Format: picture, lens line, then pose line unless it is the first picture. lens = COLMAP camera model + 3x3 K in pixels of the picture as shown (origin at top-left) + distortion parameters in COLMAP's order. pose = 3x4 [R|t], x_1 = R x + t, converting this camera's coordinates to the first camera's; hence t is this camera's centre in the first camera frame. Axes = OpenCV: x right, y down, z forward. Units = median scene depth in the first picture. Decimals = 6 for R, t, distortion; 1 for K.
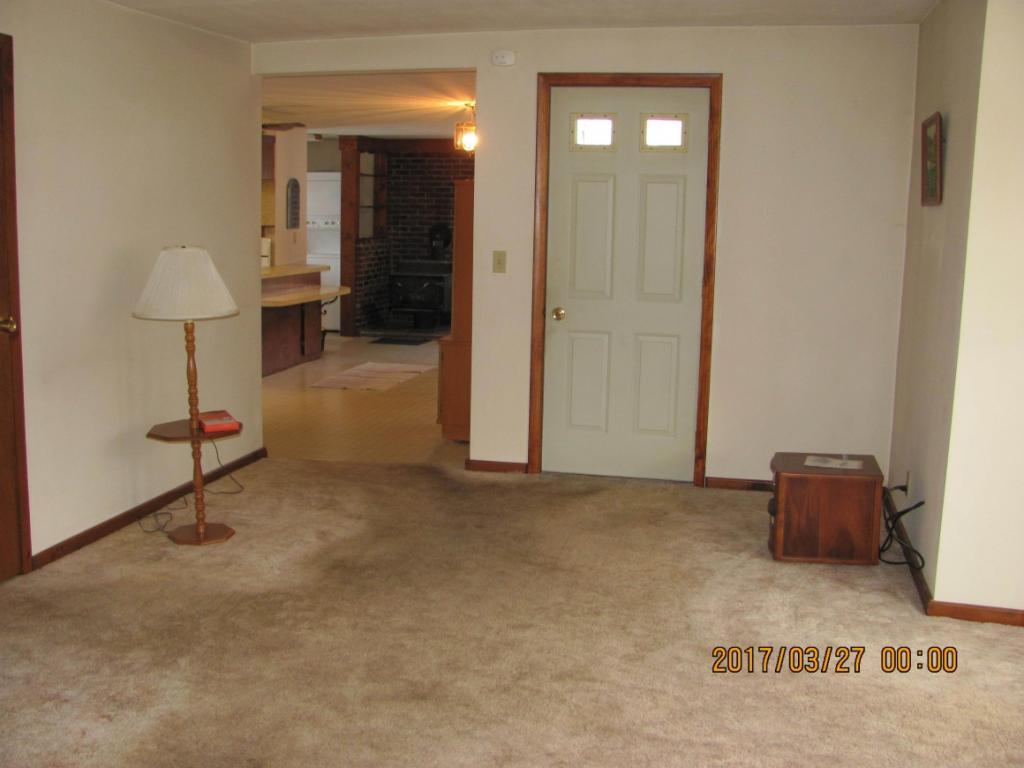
lens RADIAL K [[1067.8, 0, 505.4], [0, 1067.8, 379.0], [0, 0, 1]] dist [-0.212479, 0.265480]
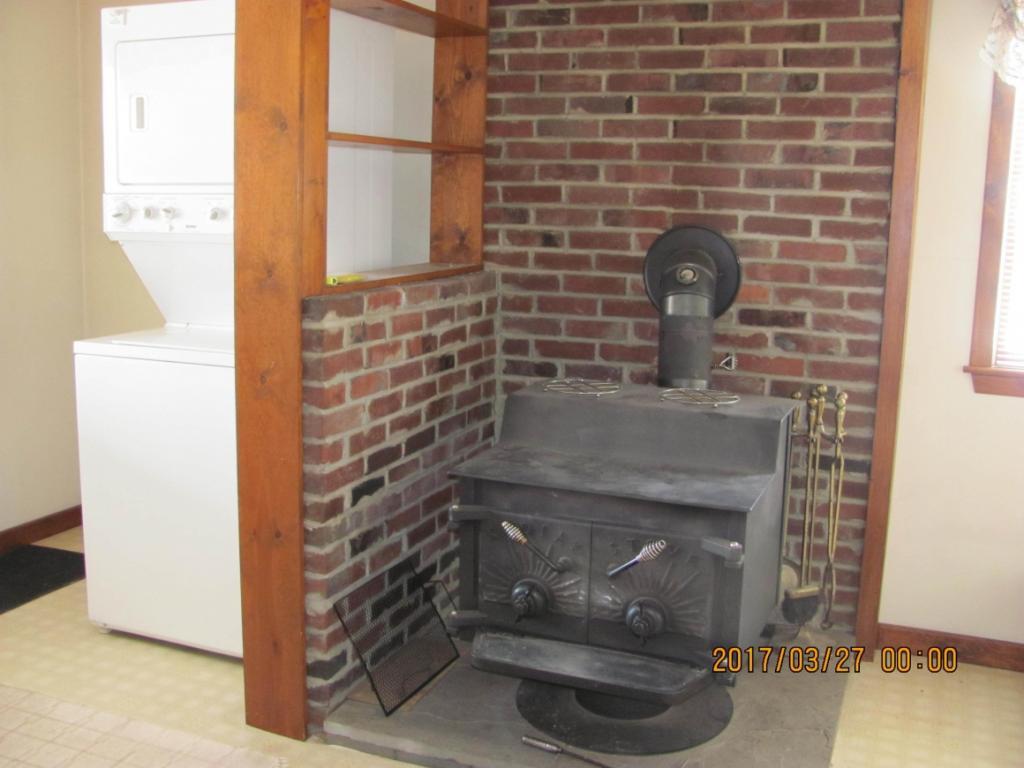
lens RADIAL K [[1067.8, 0, 505.4], [0, 1067.8, 379.0], [0, 0, 1]] dist [-0.212479, 0.265480]
pose [[0.988058, 0.026674, -0.151754, -0.066354], [-0.025700, 0.999635, 0.008375, -0.110591], [0.151922, -0.004375, 0.988383, 0.752528]]
